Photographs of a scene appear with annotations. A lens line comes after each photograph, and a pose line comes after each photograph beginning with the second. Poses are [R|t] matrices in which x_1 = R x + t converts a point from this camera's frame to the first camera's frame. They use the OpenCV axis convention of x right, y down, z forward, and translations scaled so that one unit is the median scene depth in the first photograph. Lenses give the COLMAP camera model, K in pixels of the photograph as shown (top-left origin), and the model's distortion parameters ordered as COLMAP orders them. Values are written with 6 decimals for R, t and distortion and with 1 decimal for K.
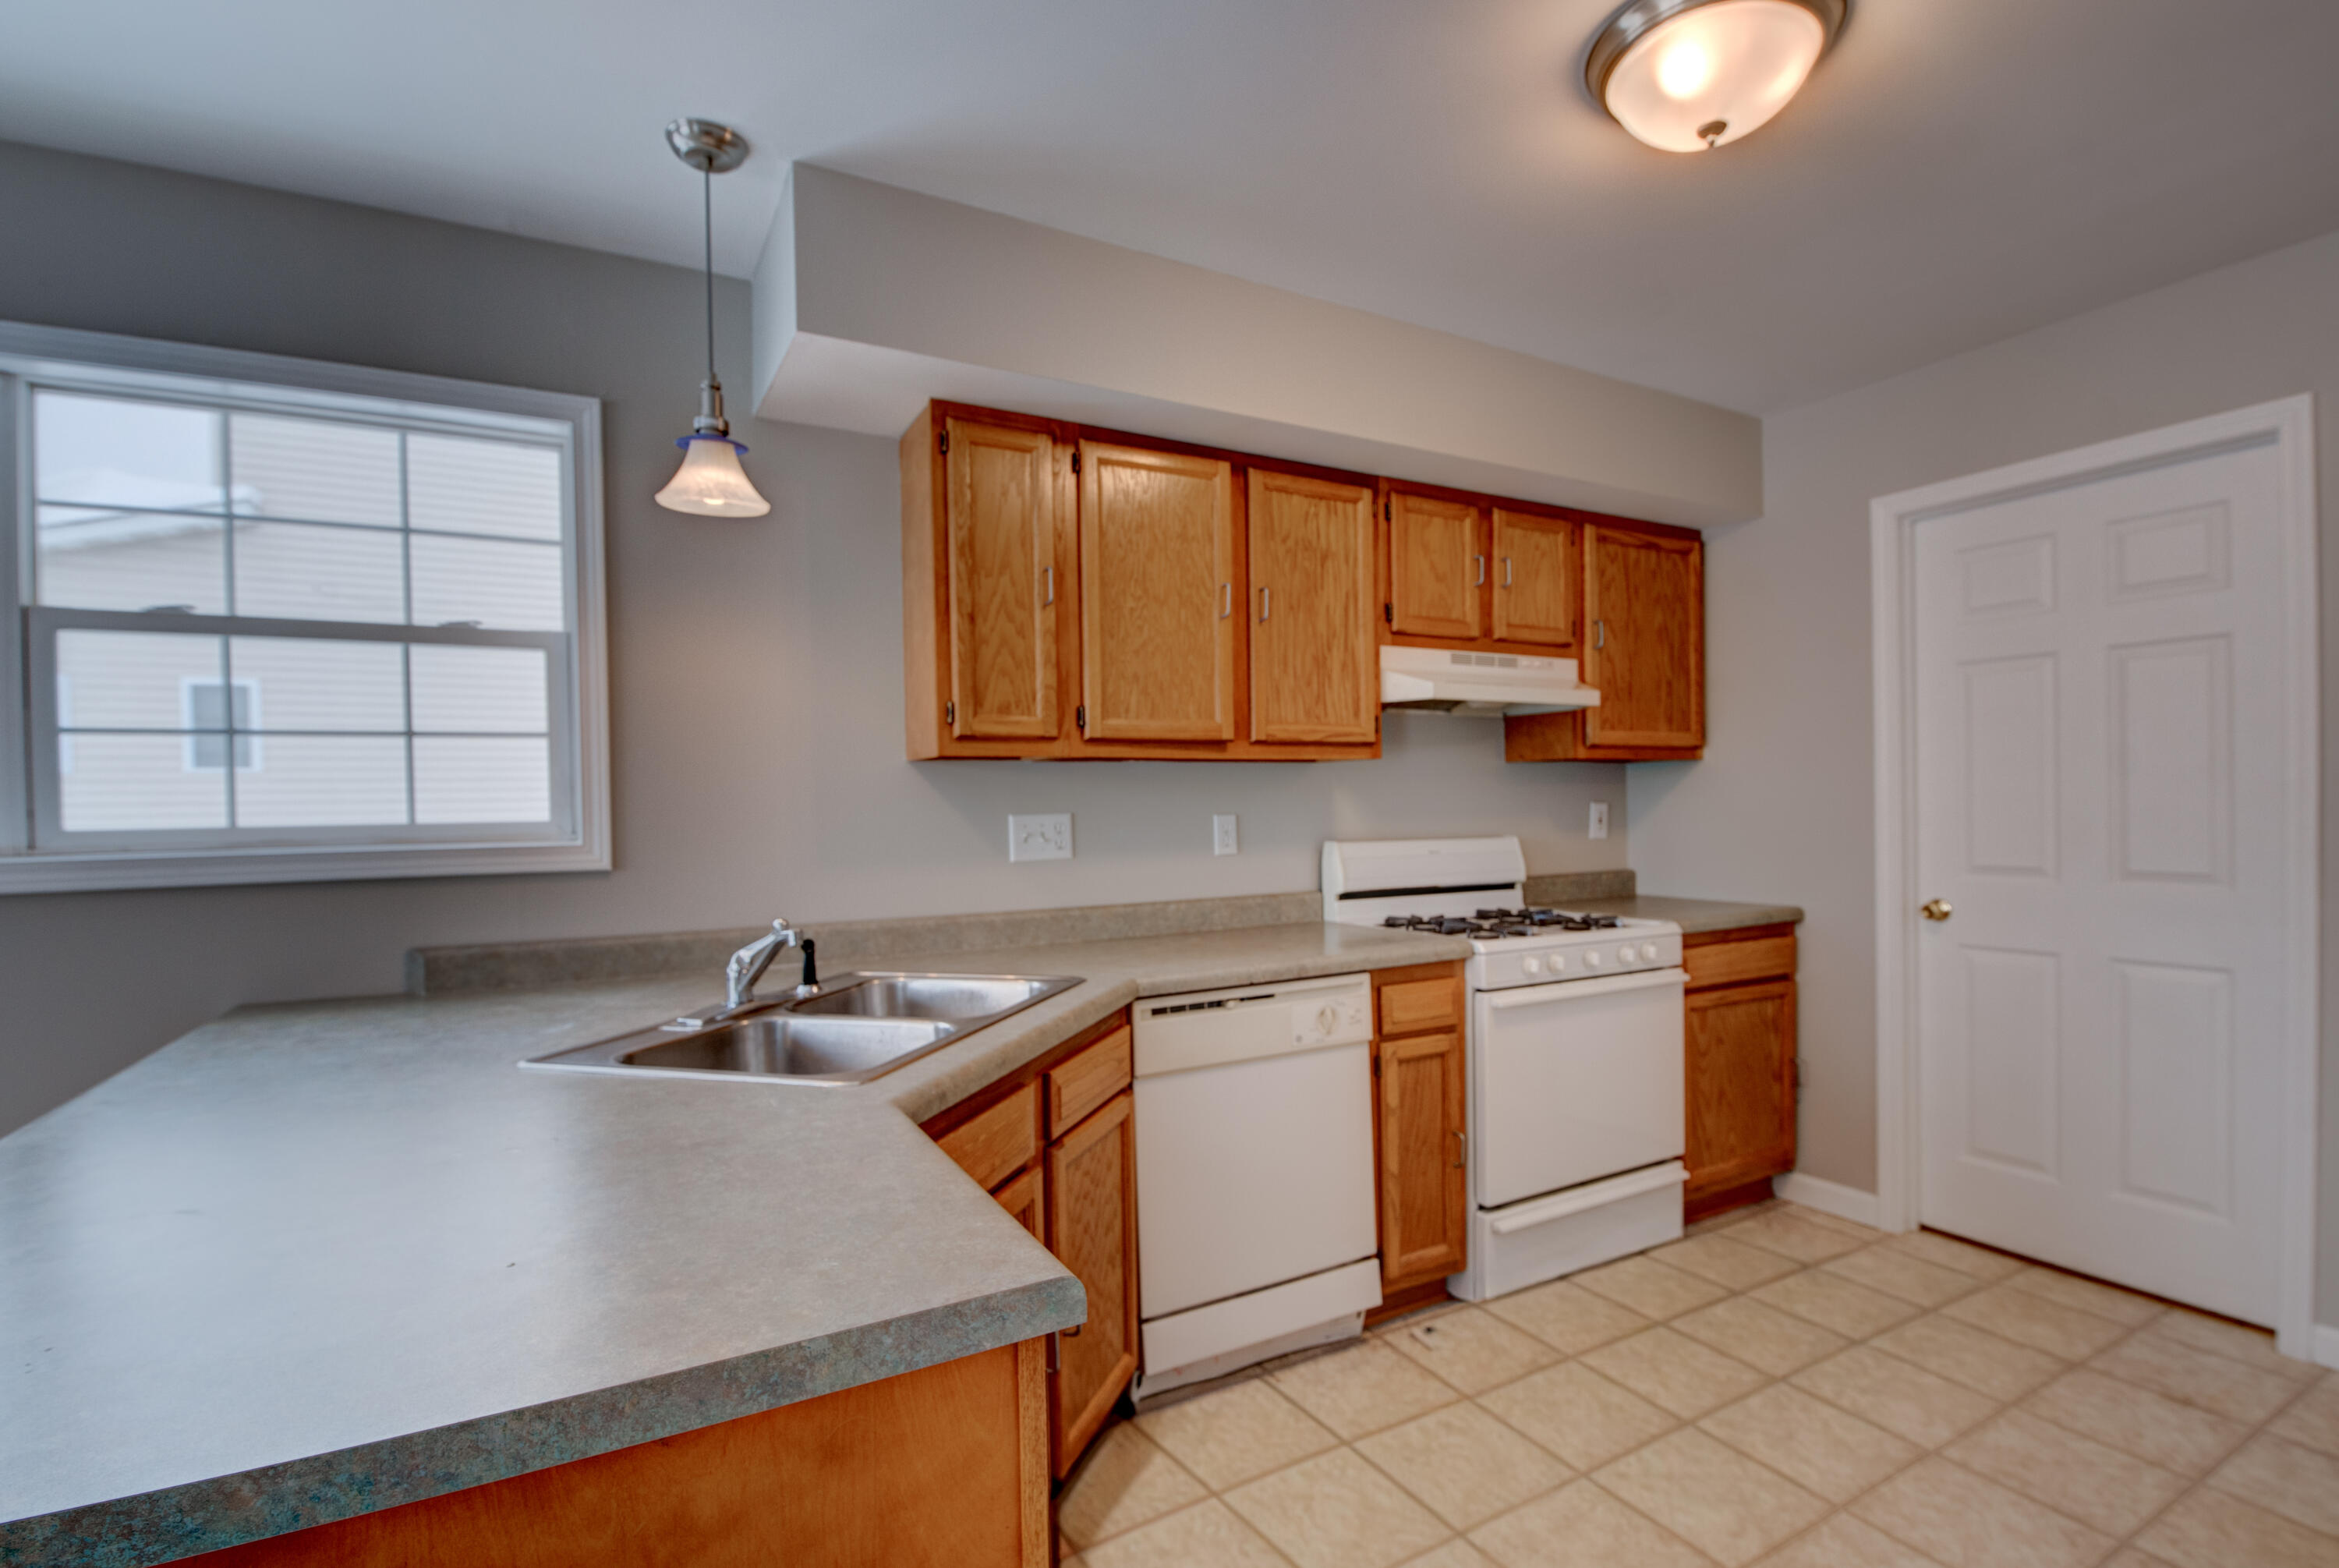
lens RADIAL K [[1051.1, 0, 1197.0], [0, 1051.1, 822.9], [0, 0, 1]] dist [-0.022886, -0.000946]
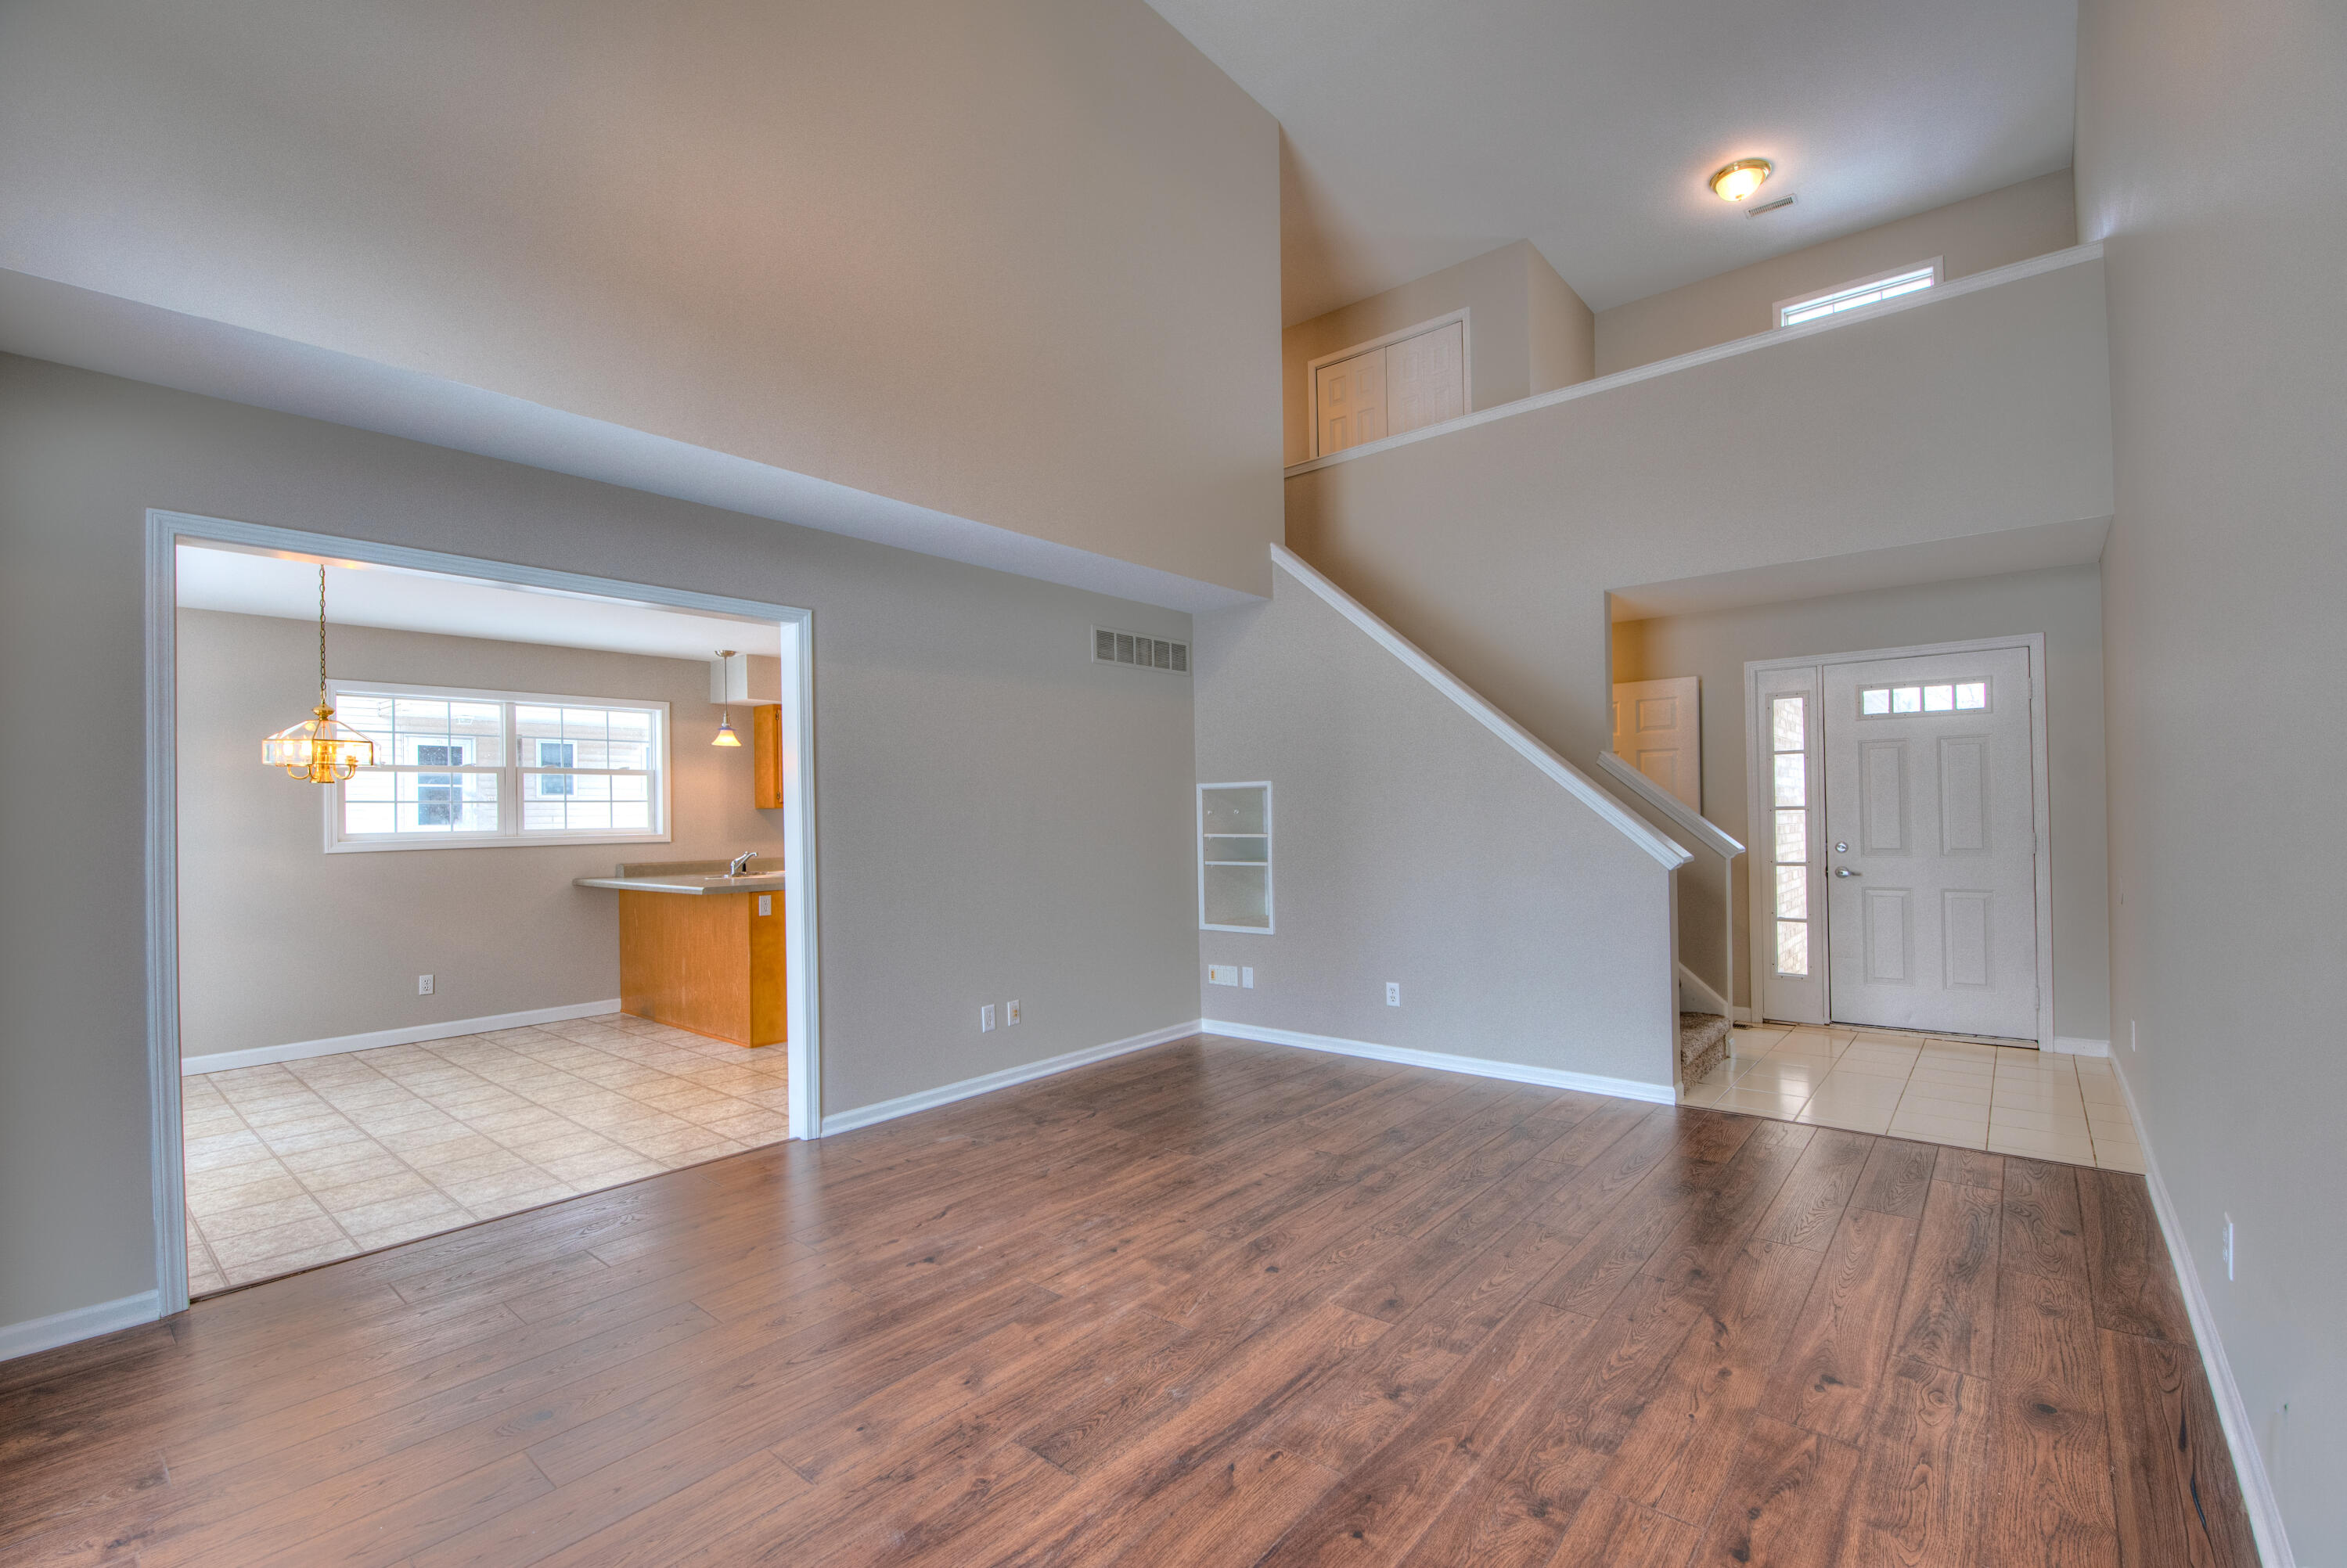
lens RADIAL K [[1011.5, 0, 1185.8], [0, 1011.5, 817.4], [0, 0, 1]] dist [-0.002021, -0.009811]
pose [[0.932354, 0.001954, 0.361542, -0.153785], [0.006498, 0.999733, -0.022162, 0.039628], [-0.361489, 0.023012, 0.932092, -2.105476]]
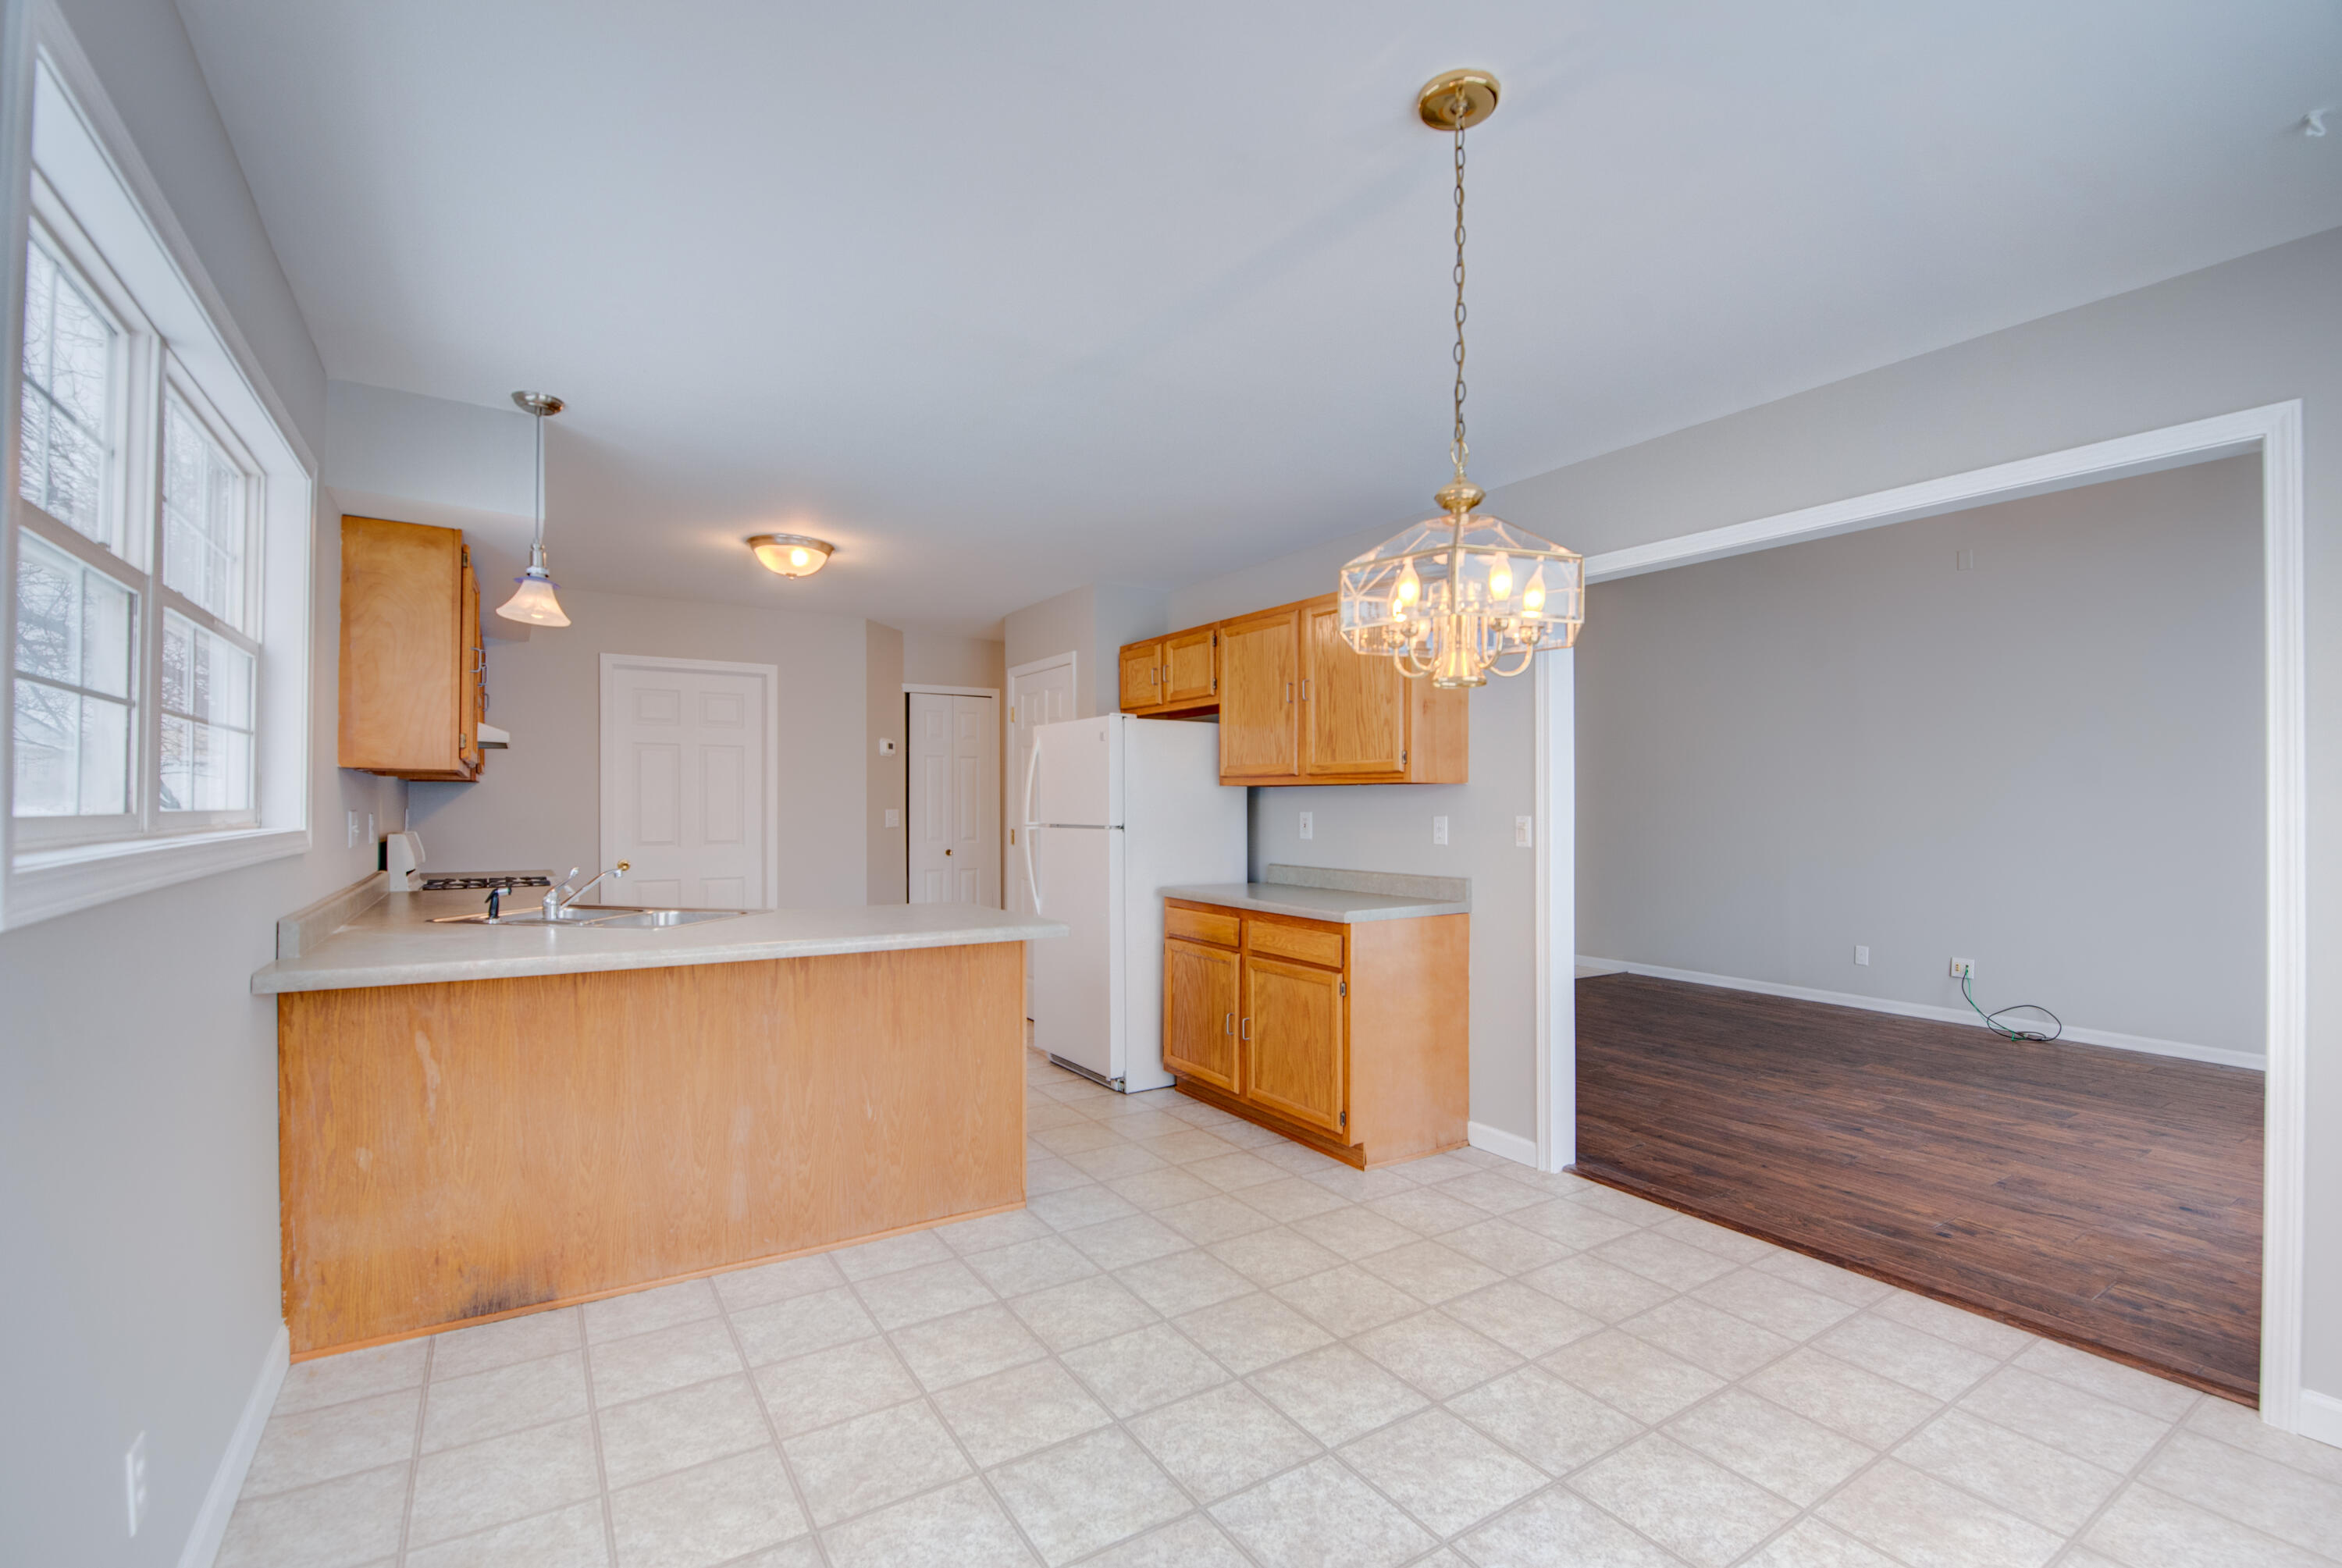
lens RADIAL K [[1036.8, 0, 1181.9], [0, 1036.8, 802.1], [0, 0, 1]] dist [-0.014407, -0.000454]
pose [[-0.066745, 0.021301, 0.997543, -1.452290], [0.015471, 0.999674, -0.020311, 0.021857], [-0.997650, 0.014078, -0.067052, 0.067270]]
